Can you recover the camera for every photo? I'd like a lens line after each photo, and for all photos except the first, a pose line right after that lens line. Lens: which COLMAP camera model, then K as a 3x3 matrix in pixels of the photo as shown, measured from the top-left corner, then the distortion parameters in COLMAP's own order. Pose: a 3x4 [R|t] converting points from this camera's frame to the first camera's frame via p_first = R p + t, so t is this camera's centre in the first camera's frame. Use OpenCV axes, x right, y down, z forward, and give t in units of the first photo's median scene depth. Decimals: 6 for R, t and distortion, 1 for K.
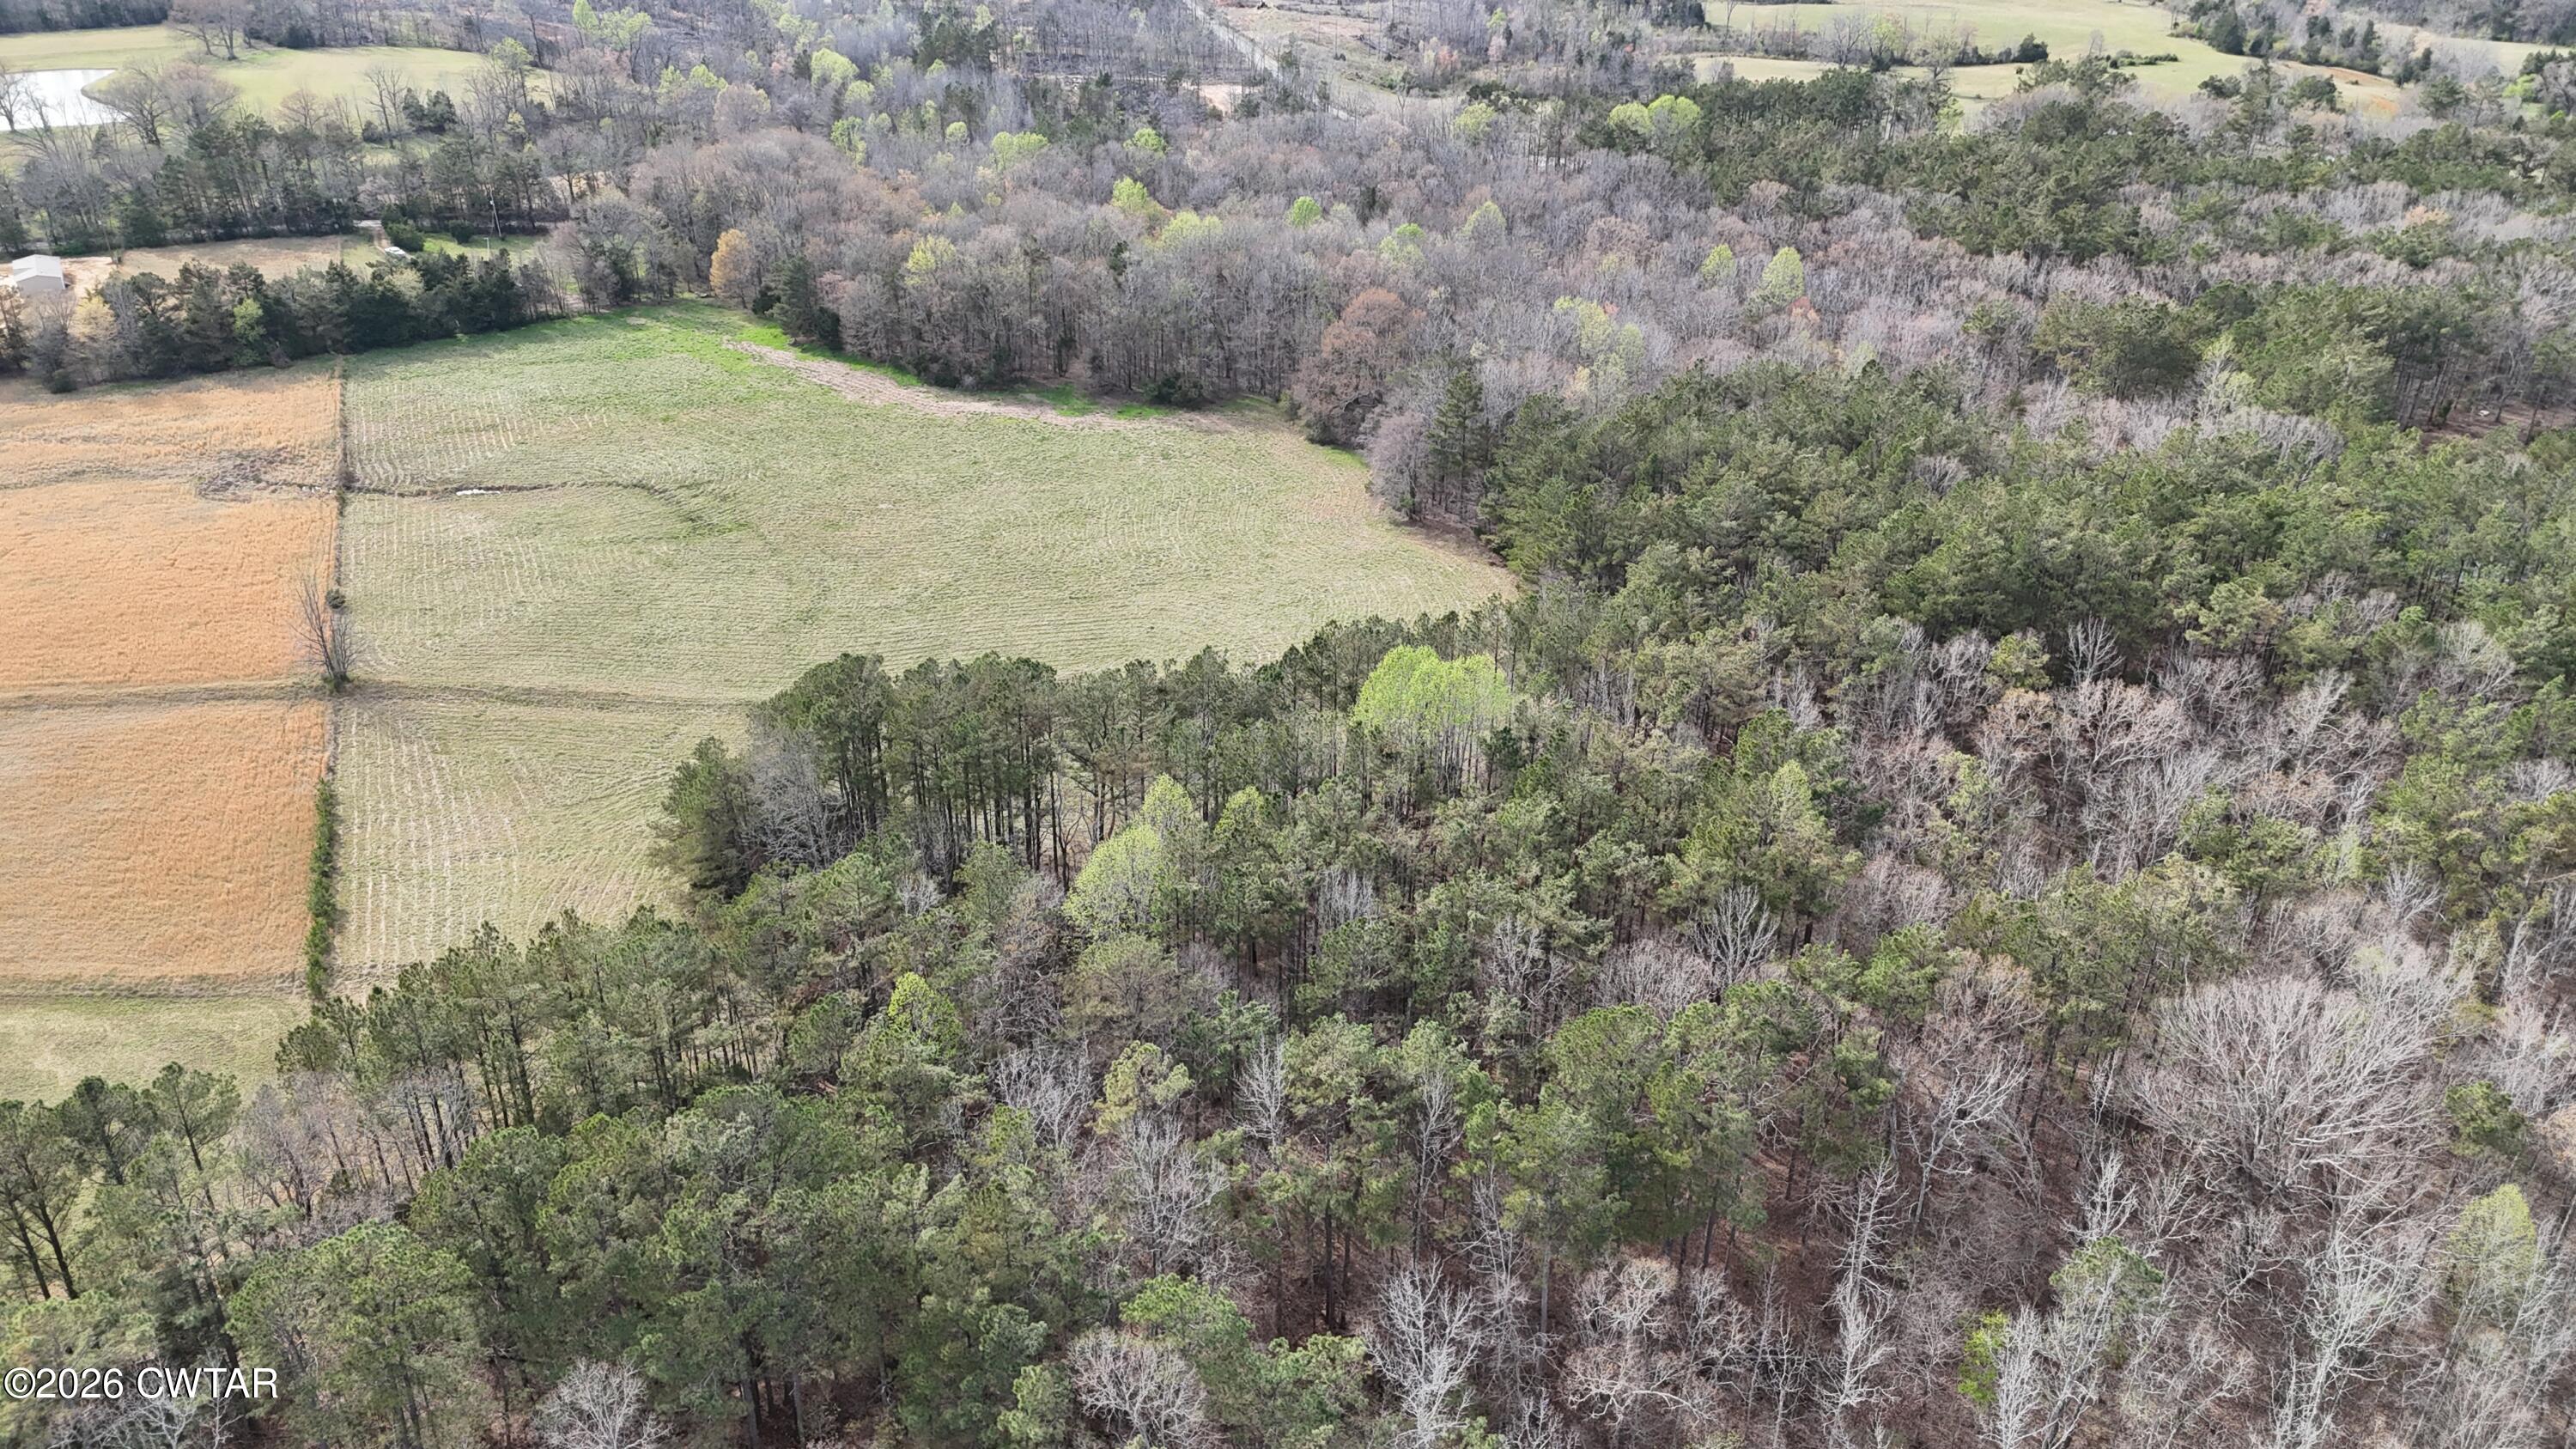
lens RADIAL K [[1896.9, 0, 1306.5], [0, 1896.9, 725.9], [0, 0, 1]] dist [0.091819, -0.103890]
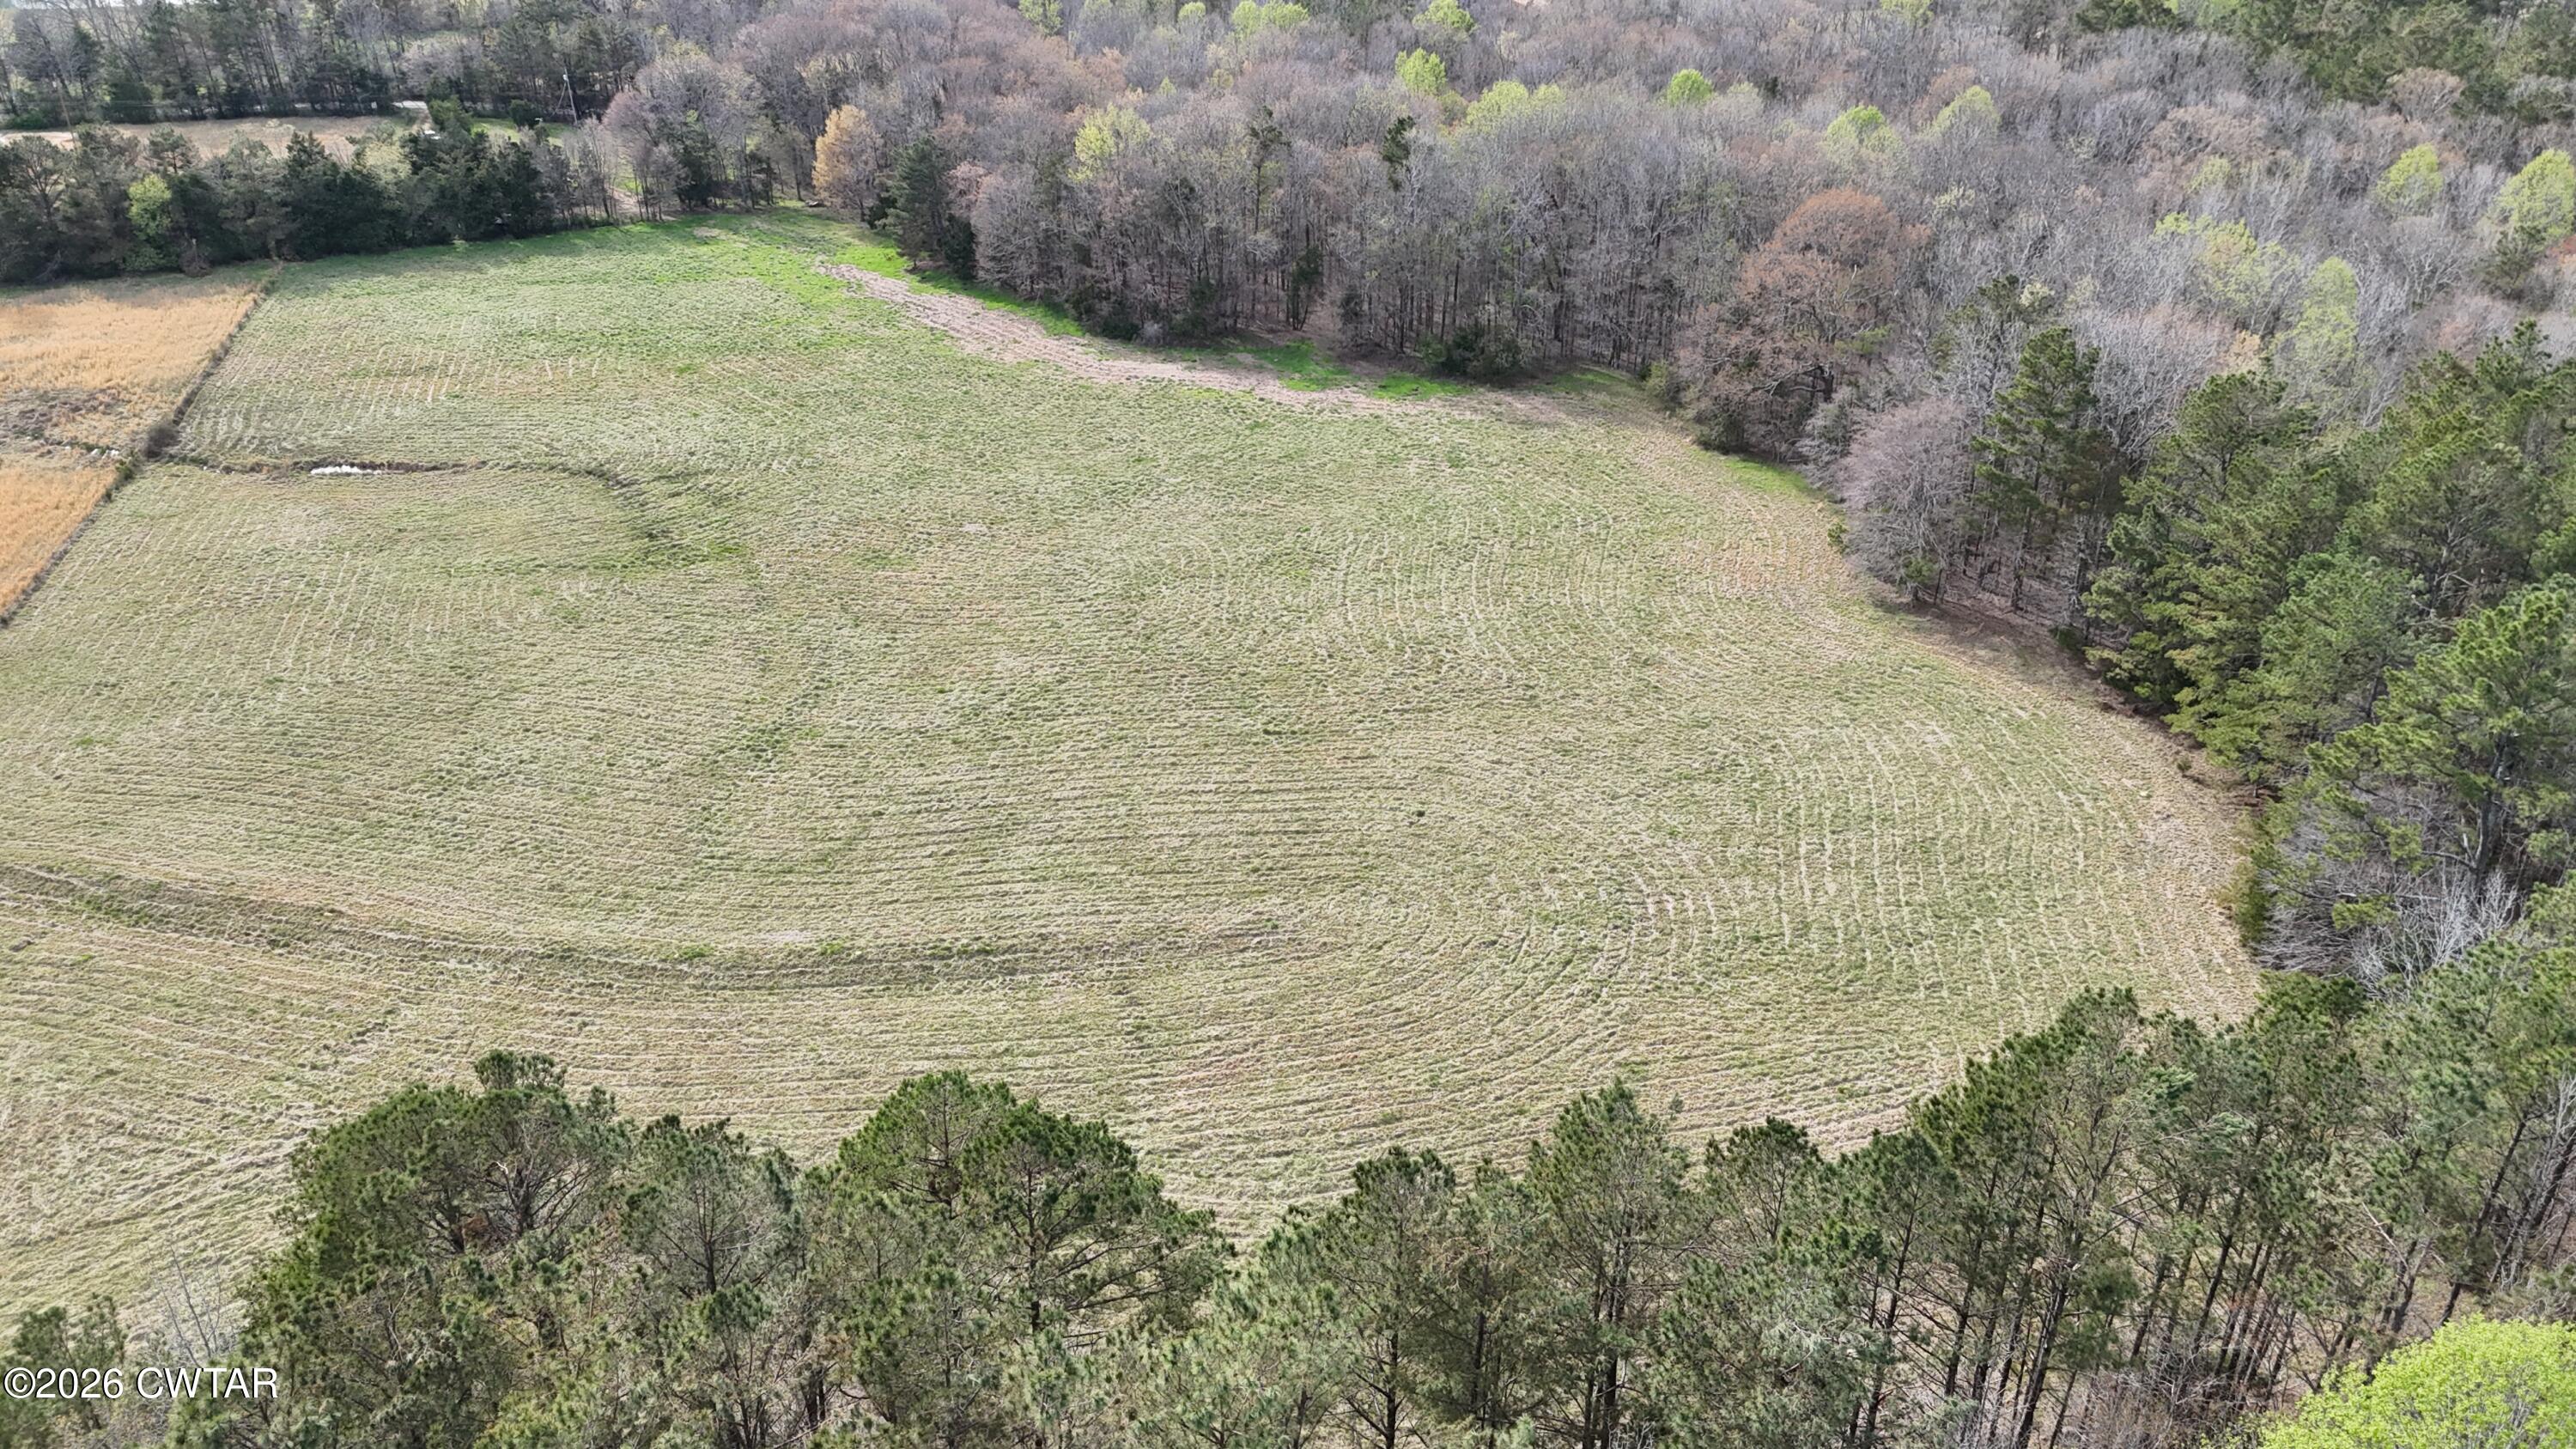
lens RADIAL K [[1896.9, 0, 1269.6], [0, 1896.9, 735.4], [0, 0, 1]] dist [0.091819, -0.103890]
pose [[0.987610, 0.067017, -0.141901, -0.038111], [-0.065861, 0.997746, 0.012830, -0.055764], [0.142441, -0.003325, 0.989798, 0.372157]]
